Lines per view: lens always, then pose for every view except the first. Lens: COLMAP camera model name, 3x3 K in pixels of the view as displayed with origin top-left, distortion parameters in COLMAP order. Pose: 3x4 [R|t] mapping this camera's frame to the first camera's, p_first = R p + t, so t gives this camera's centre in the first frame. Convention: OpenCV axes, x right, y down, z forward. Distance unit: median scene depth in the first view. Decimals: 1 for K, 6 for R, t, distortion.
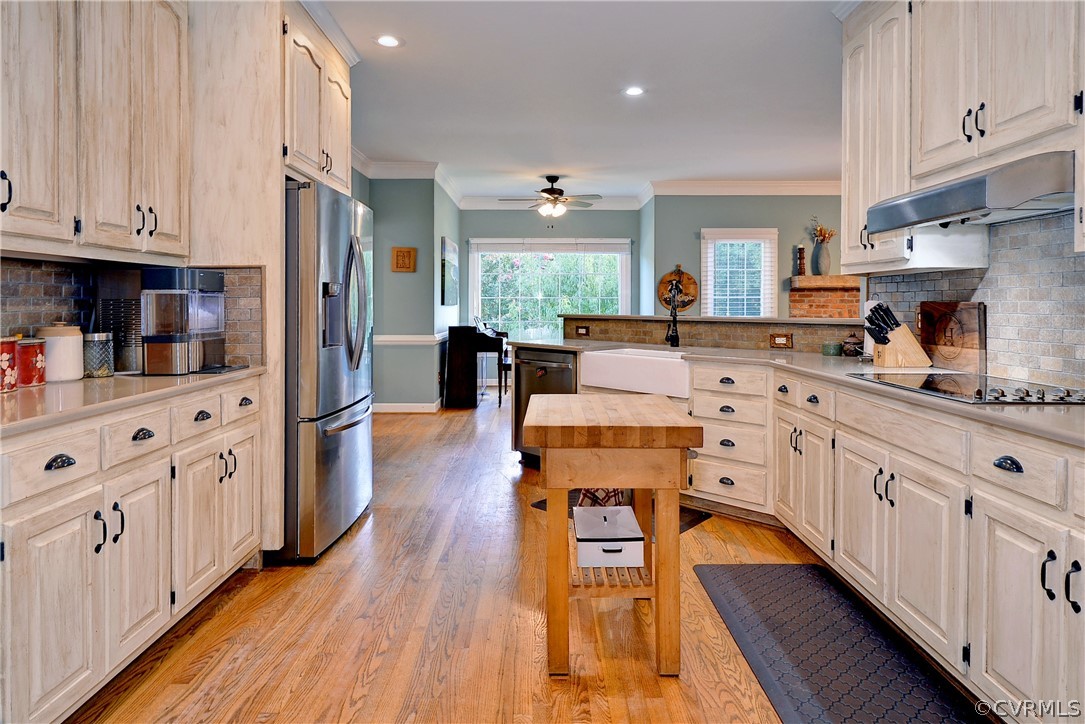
lens RADIAL K [[629.3, 0, 559.9], [0, 629.3, 306.4], [0, 0, 1]] dist [0.001486, 0.000642]
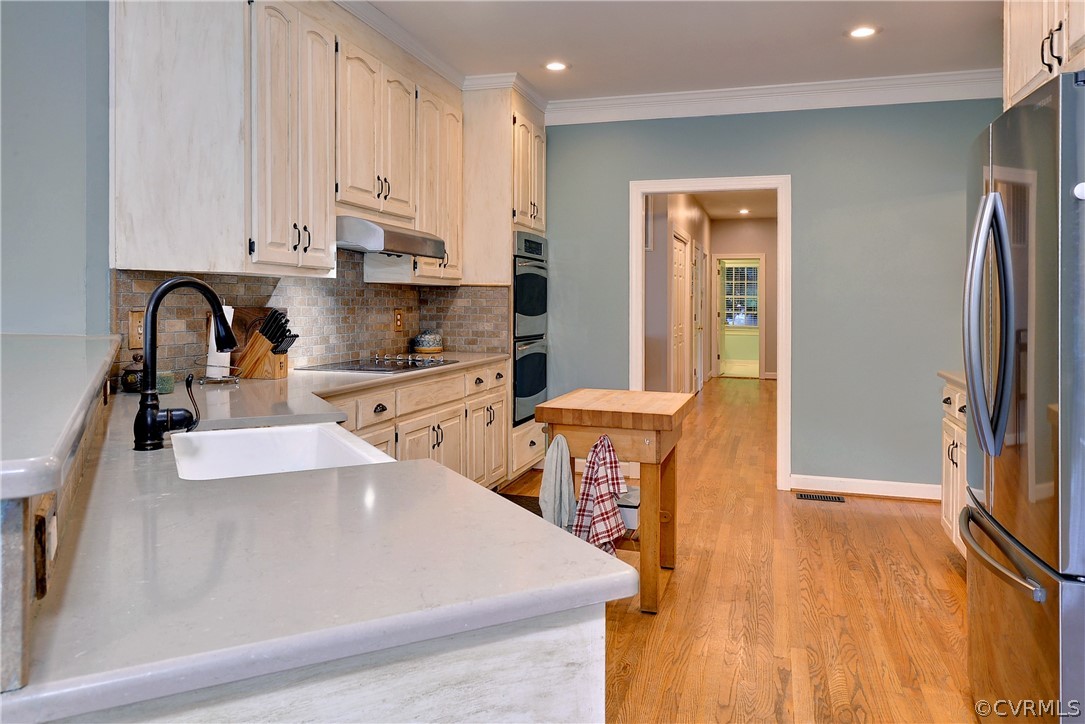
lens RADIAL K [[744.3, 0, 542.3], [0, 744.3, 305.0], [0, 0, 1]] dist [0.001787, 0.000353]
pose [[-0.945789, -0.011504, 0.324579, -0.246481], [-0.010327, 0.999932, 0.005349, -0.025895], [-0.324619, 0.001707, -0.945843, 2.406644]]
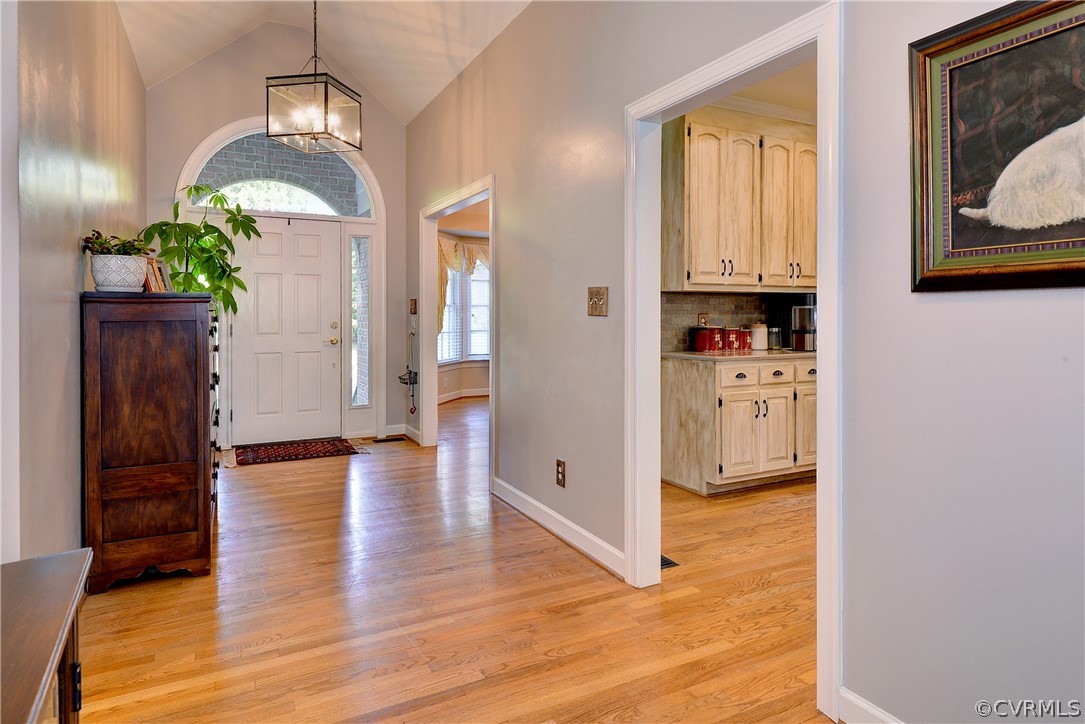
lens RADIAL K [[626.7, 0, 541.6], [0, 626.7, 315.7], [0, 0, 1]] dist [0.024059, 0.000199]
pose [[0.434985, 0.002471, -0.900434, 0.776094], [-0.004223, 0.999991, 0.000704, 0.004655], [0.900428, 0.003497, 0.434991, -0.564640]]
